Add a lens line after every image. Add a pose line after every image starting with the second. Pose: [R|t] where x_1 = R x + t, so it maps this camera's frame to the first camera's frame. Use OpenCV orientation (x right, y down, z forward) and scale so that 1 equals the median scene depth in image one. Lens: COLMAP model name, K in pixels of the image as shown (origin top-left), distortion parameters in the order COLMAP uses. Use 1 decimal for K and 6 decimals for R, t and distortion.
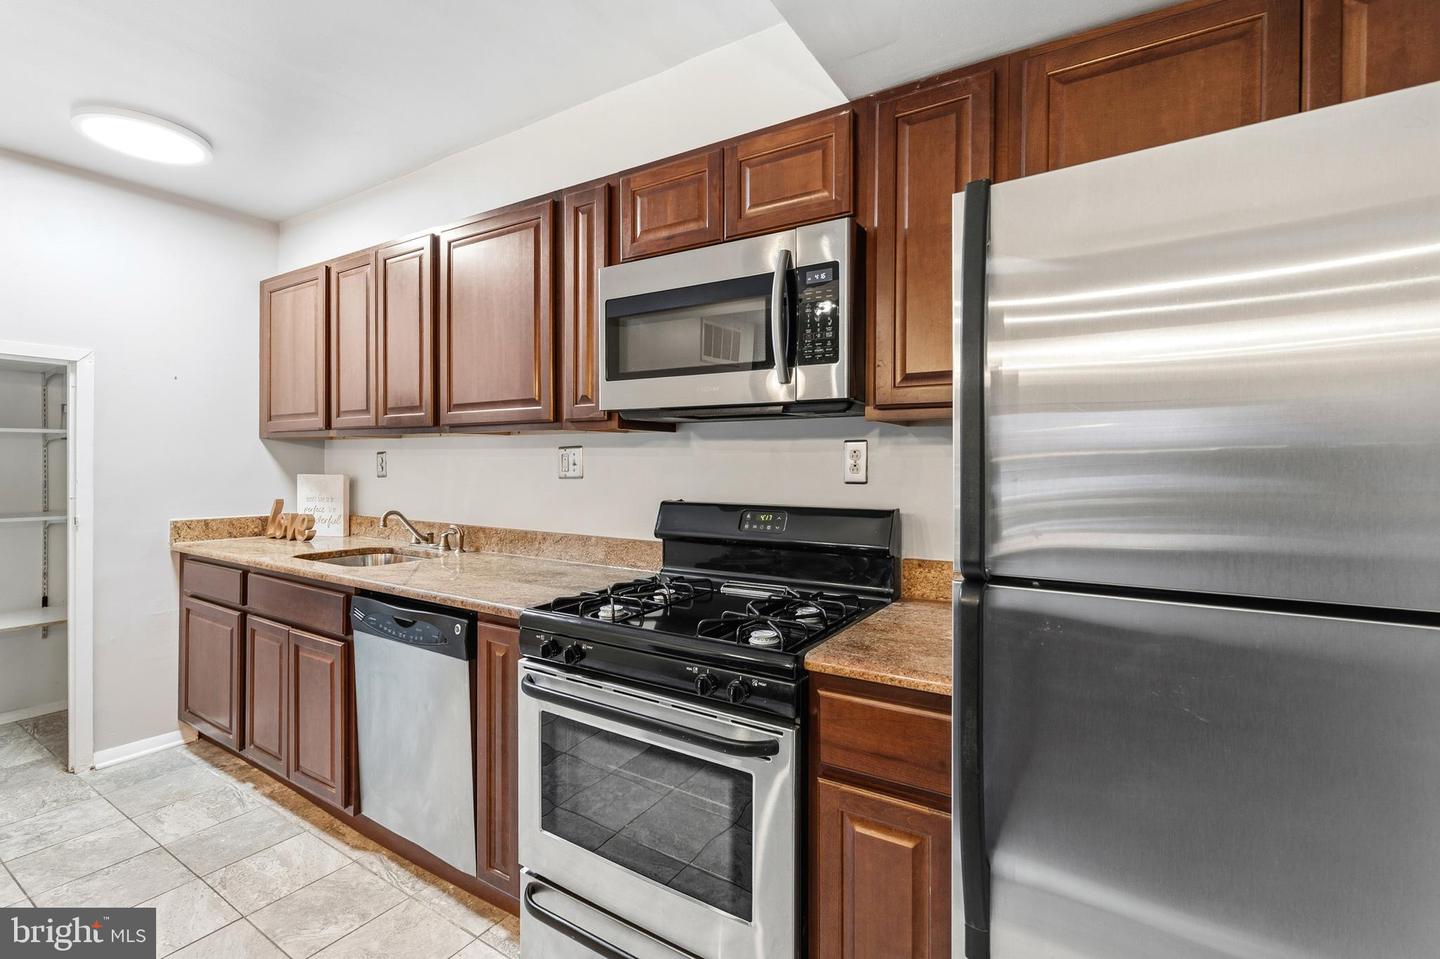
lens RADIAL K [[641.2, 0, 721.8], [0, 641.2, 469.0], [0, 0, 1]] dist [0.002167, 0.000074]
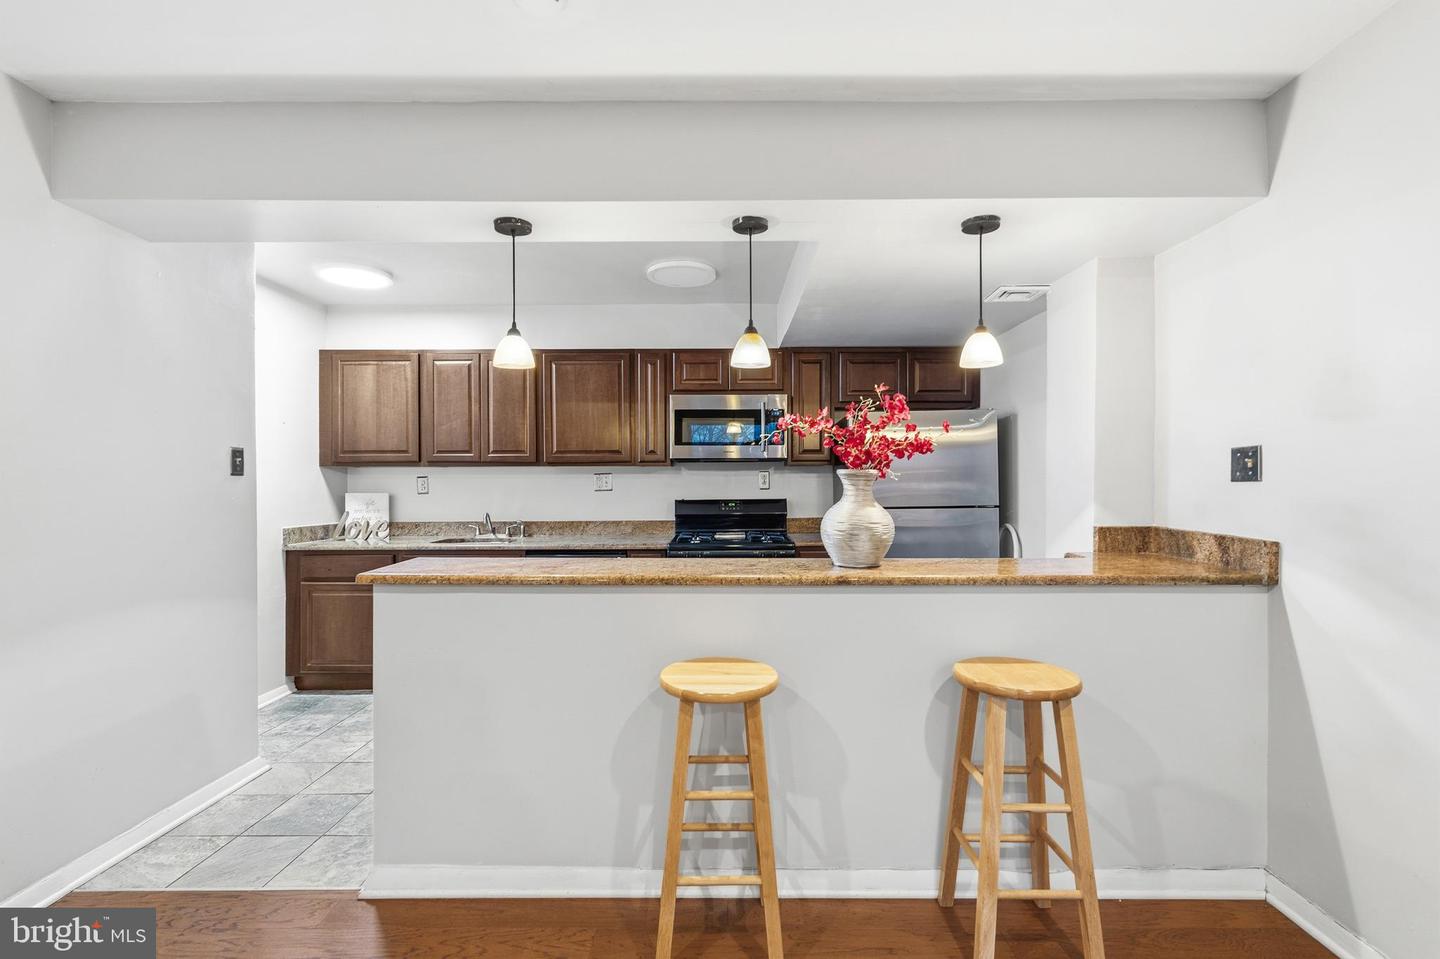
lens RADIAL K [[641.2, 0, 718.0], [0, 641.2, 482.3], [0, 0, 1]] dist [0.002167, 0.000074]
pose [[0.852405, -0.009378, 0.522797, -0.942408], [0.013771, 0.999895, -0.004518, 0.003110], [-0.522700, 0.011051, 0.852445, -0.758979]]
